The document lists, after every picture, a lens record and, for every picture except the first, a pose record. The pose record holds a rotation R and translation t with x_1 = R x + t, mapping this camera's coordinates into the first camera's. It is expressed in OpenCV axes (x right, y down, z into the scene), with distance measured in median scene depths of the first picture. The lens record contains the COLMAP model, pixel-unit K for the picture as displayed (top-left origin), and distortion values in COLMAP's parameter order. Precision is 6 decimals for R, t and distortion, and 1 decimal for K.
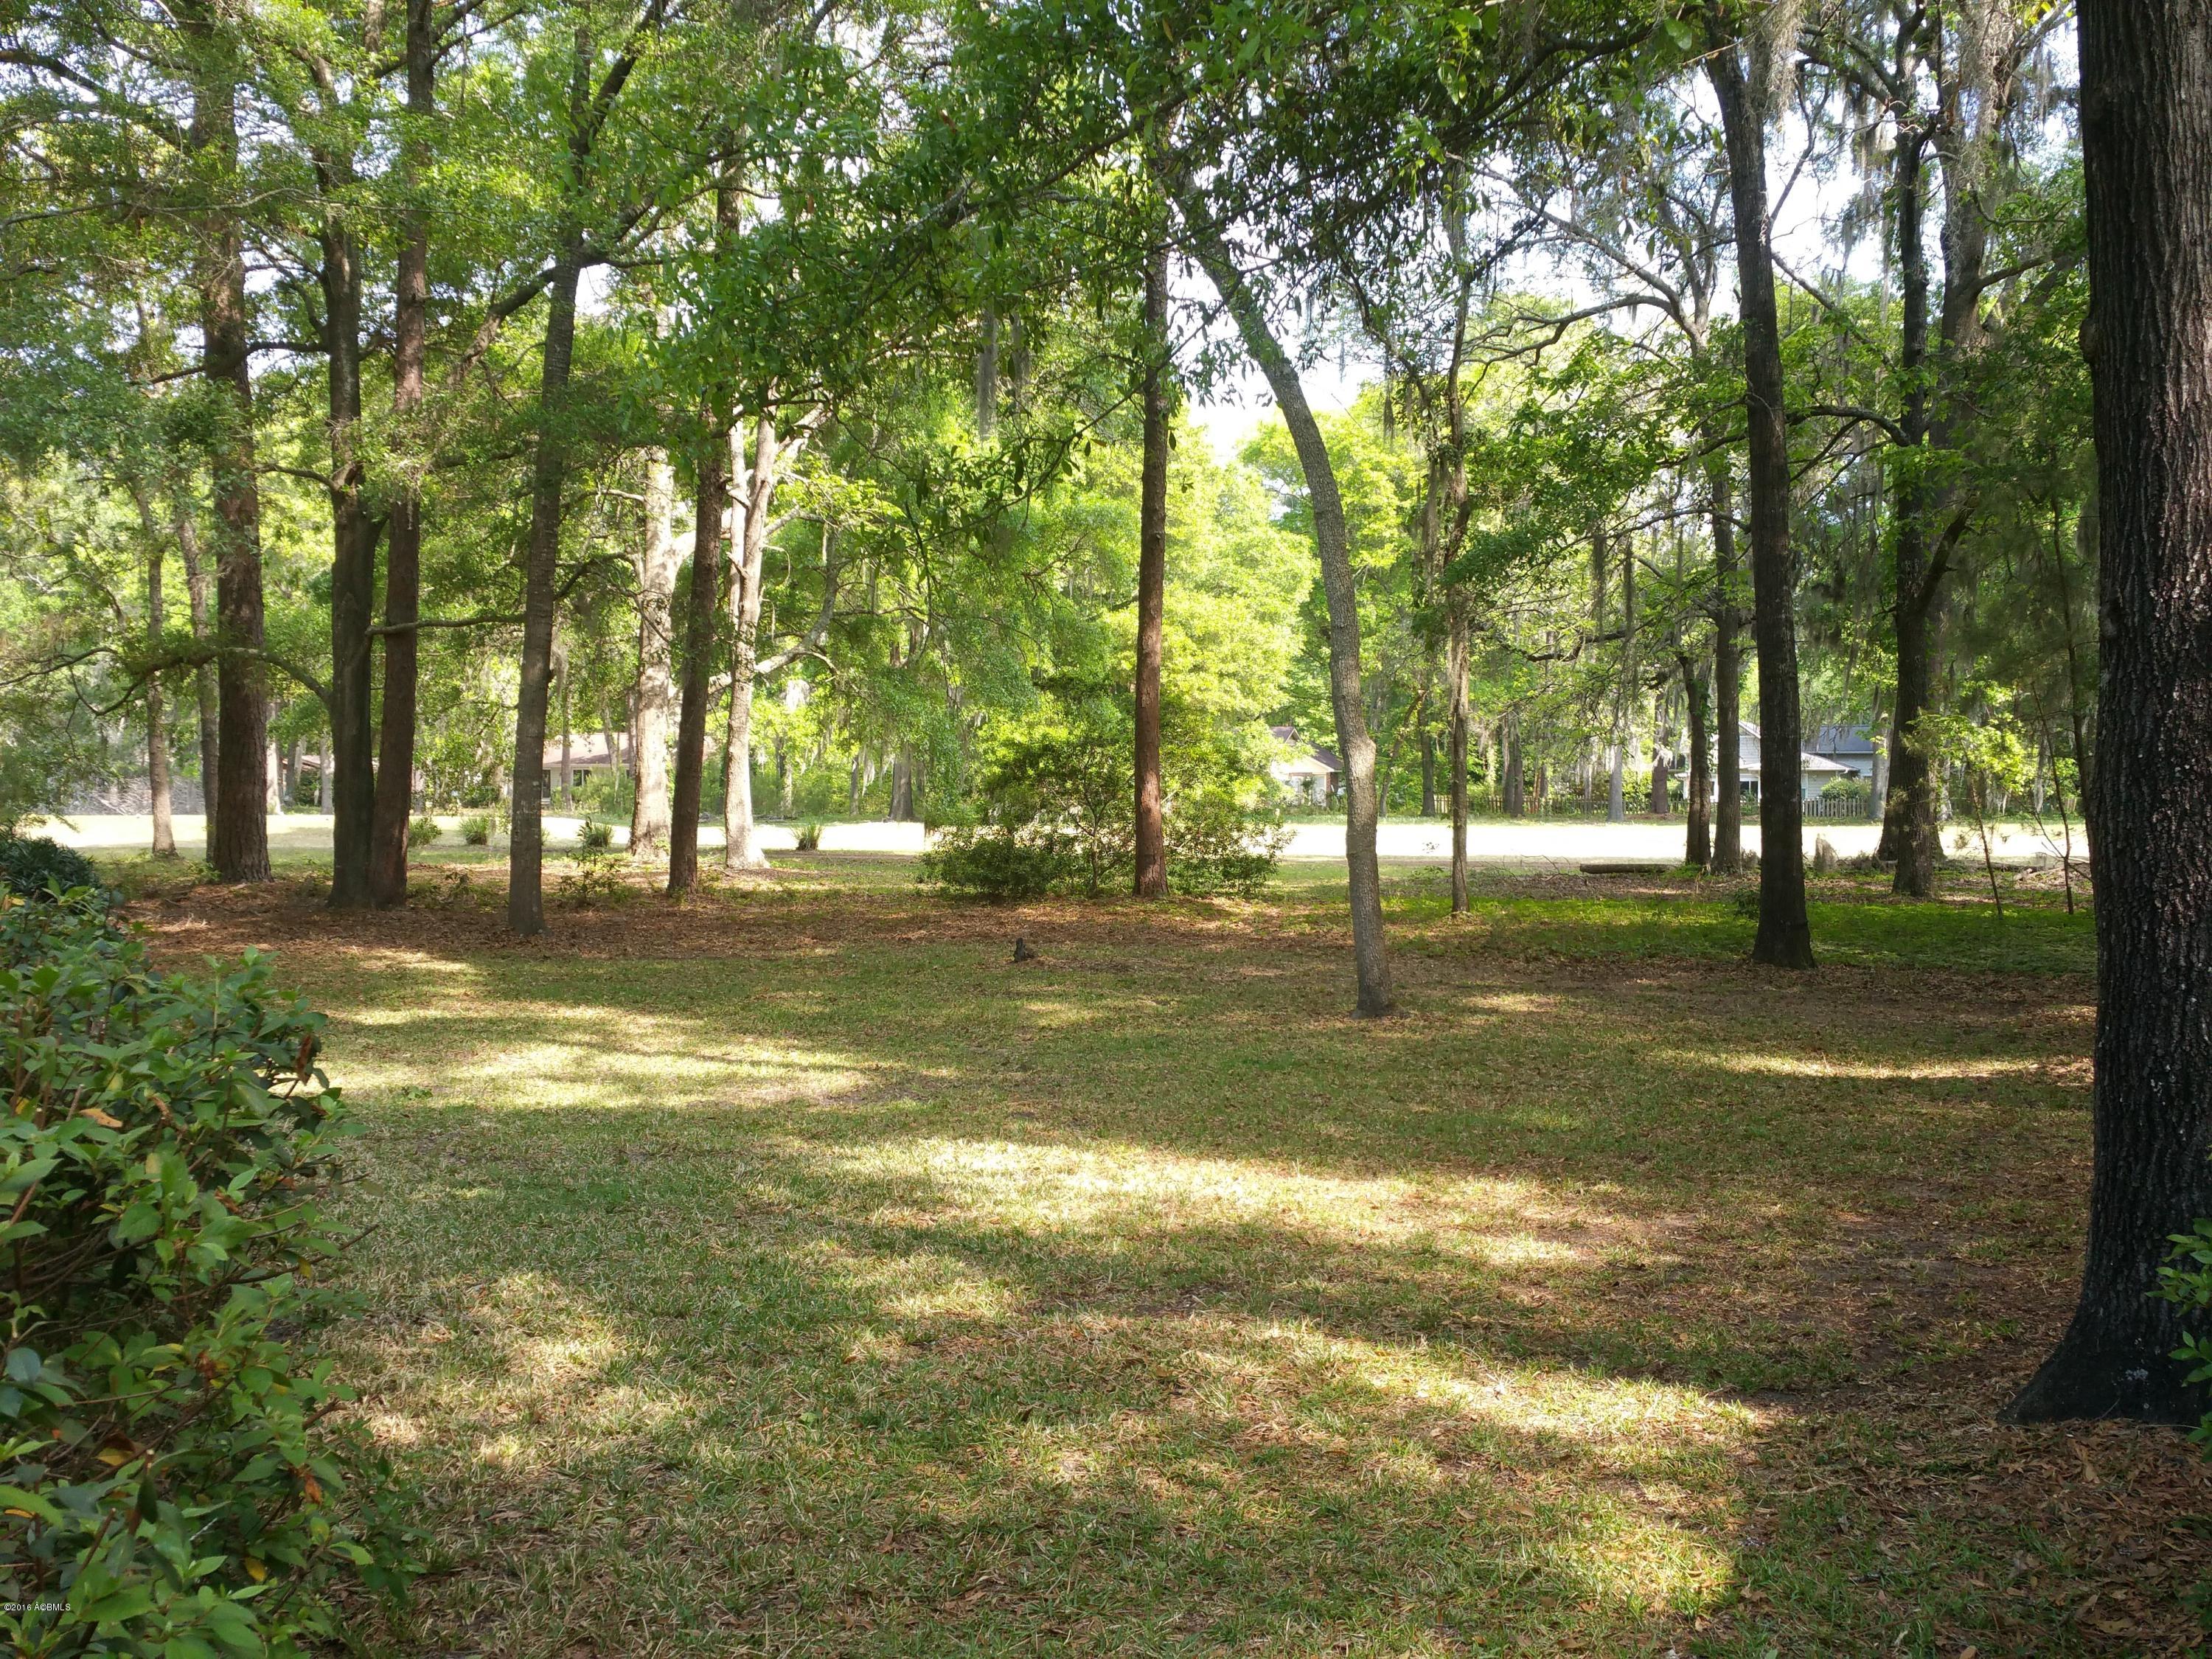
lens RADIAL K [[2333.1, 0, 1143.8], [0, 2333.1, 828.2], [0, 0, 1]] dist [0.165624, -0.310422]
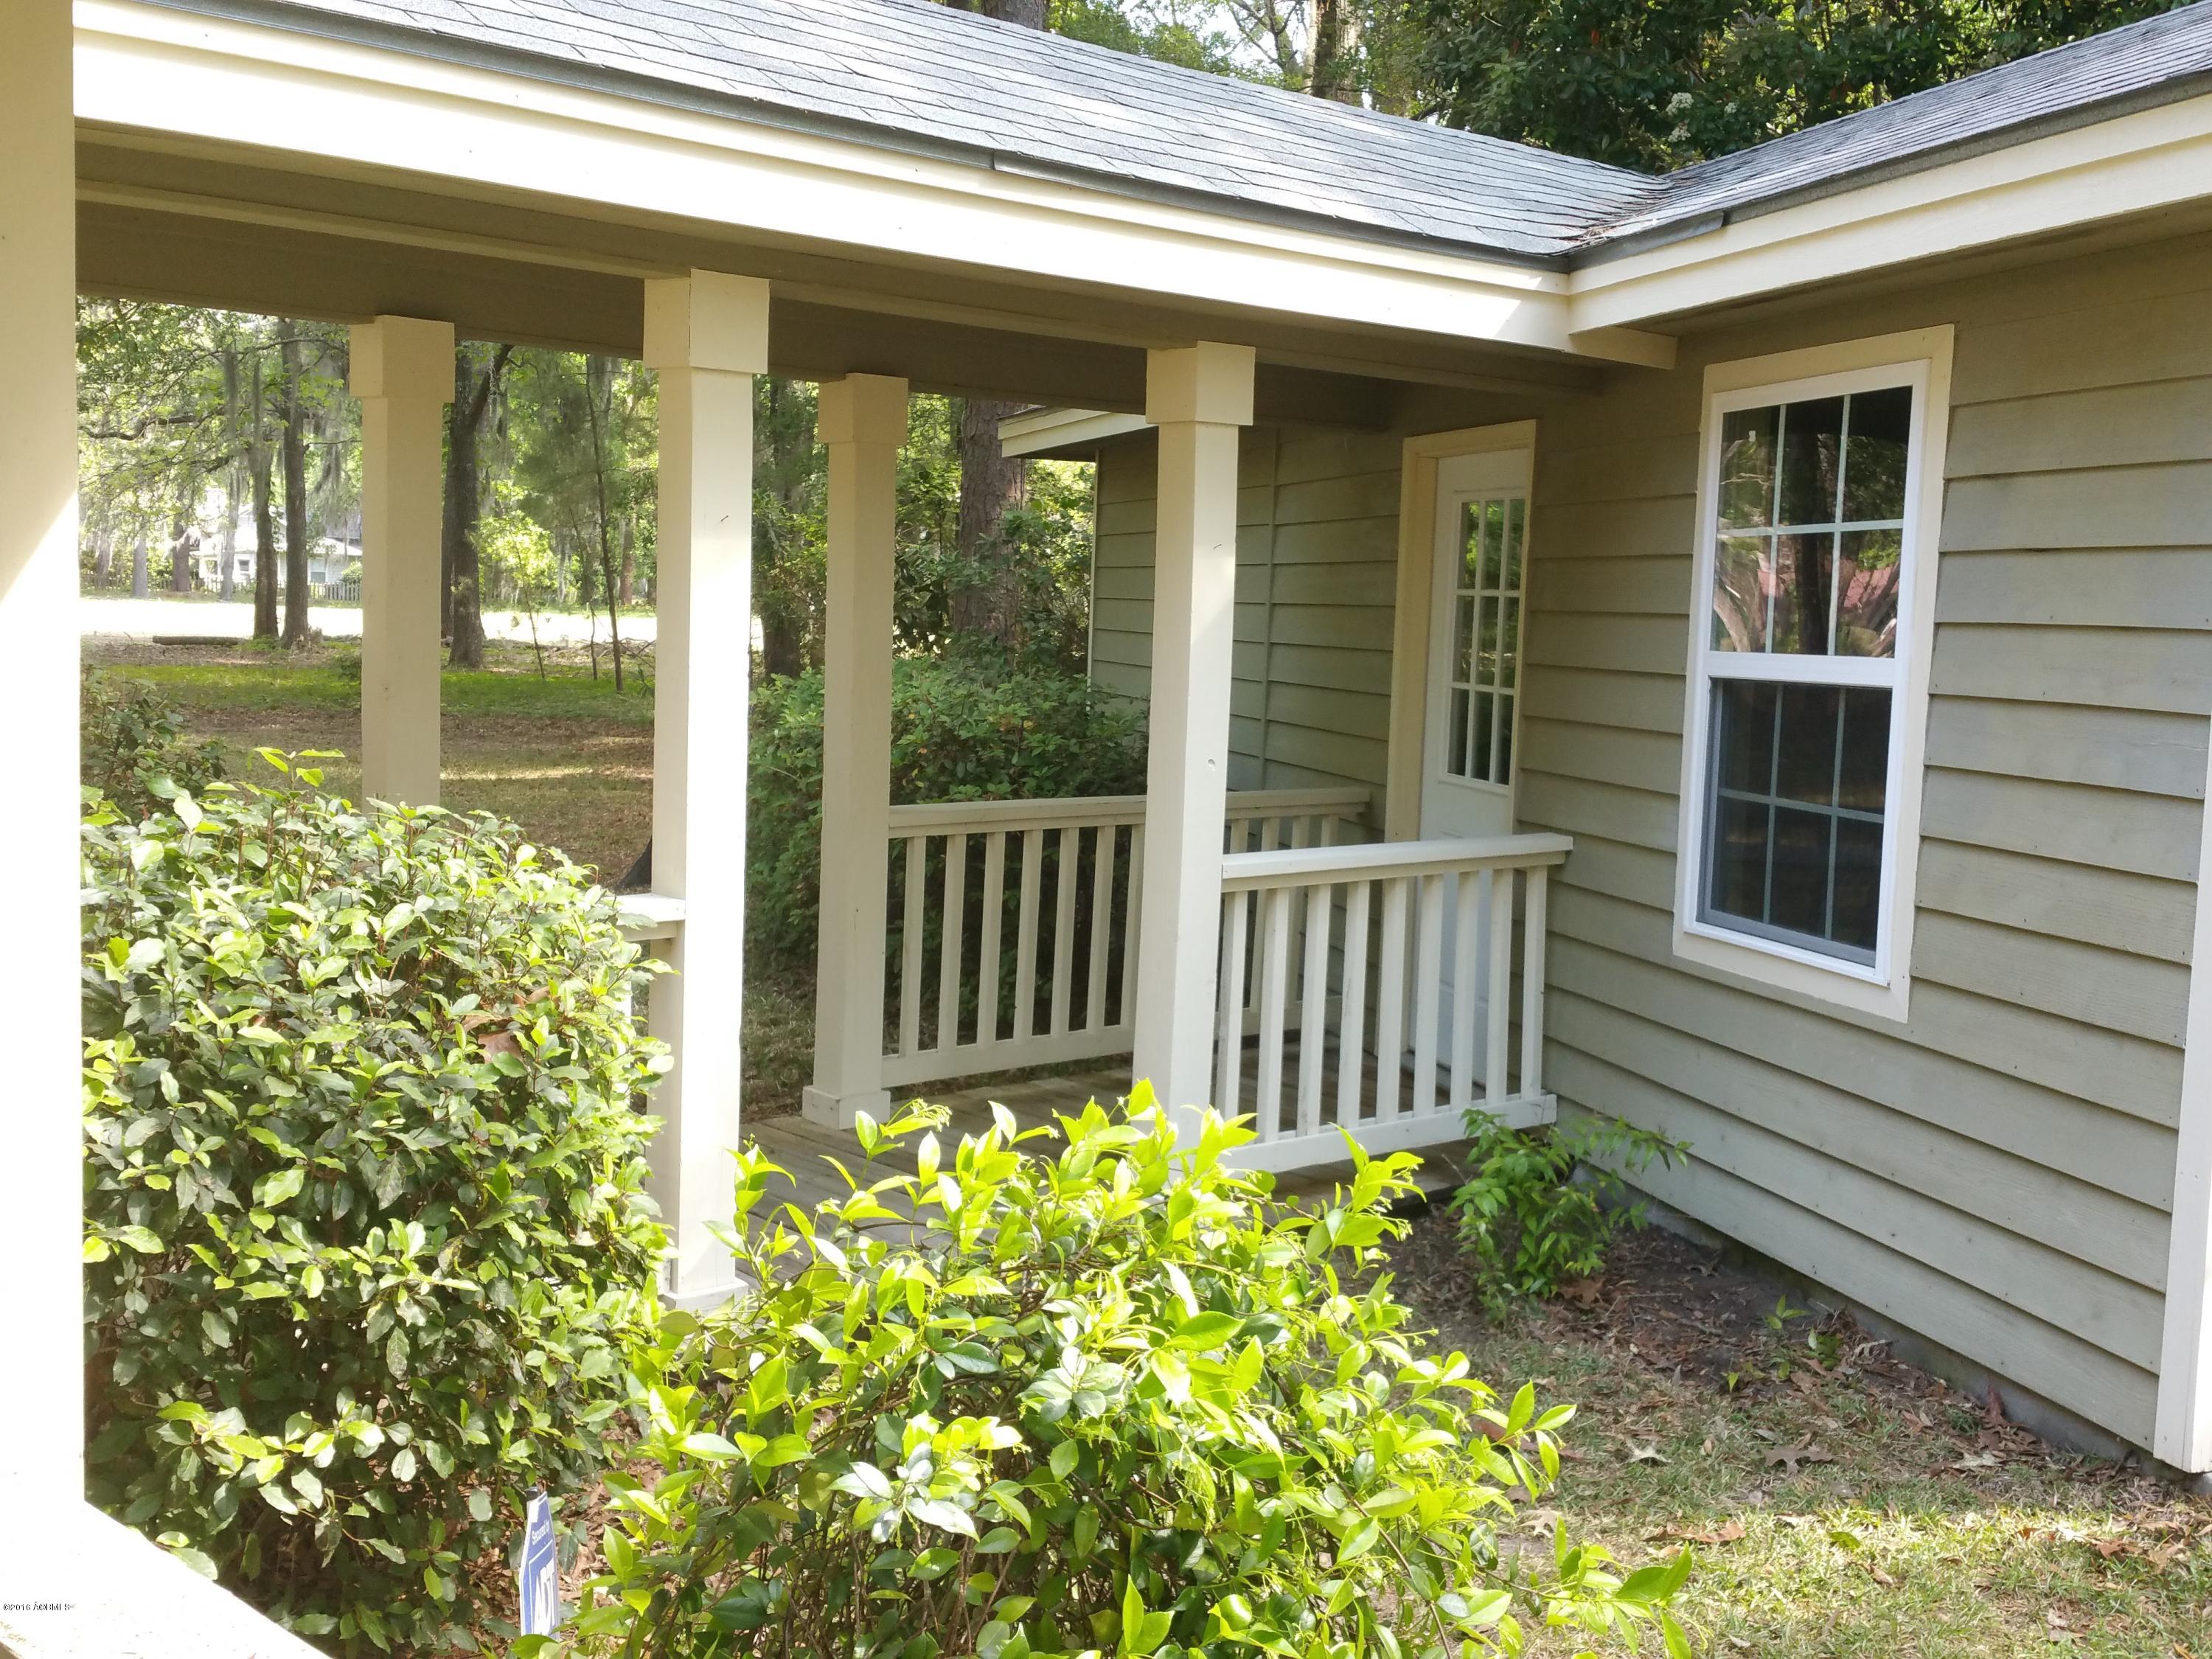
lens RADIAL K [[2333.1, 0, 1143.8], [0, 2333.1, 828.2], [0, 0, 1]] dist [0.165624, -0.310422]
pose [[0.814541, -0.023704, 0.579621, -0.128265], [-0.029911, 0.996120, 0.082771, -0.001336], [-0.579334, -0.084757, 0.810672, -0.269591]]
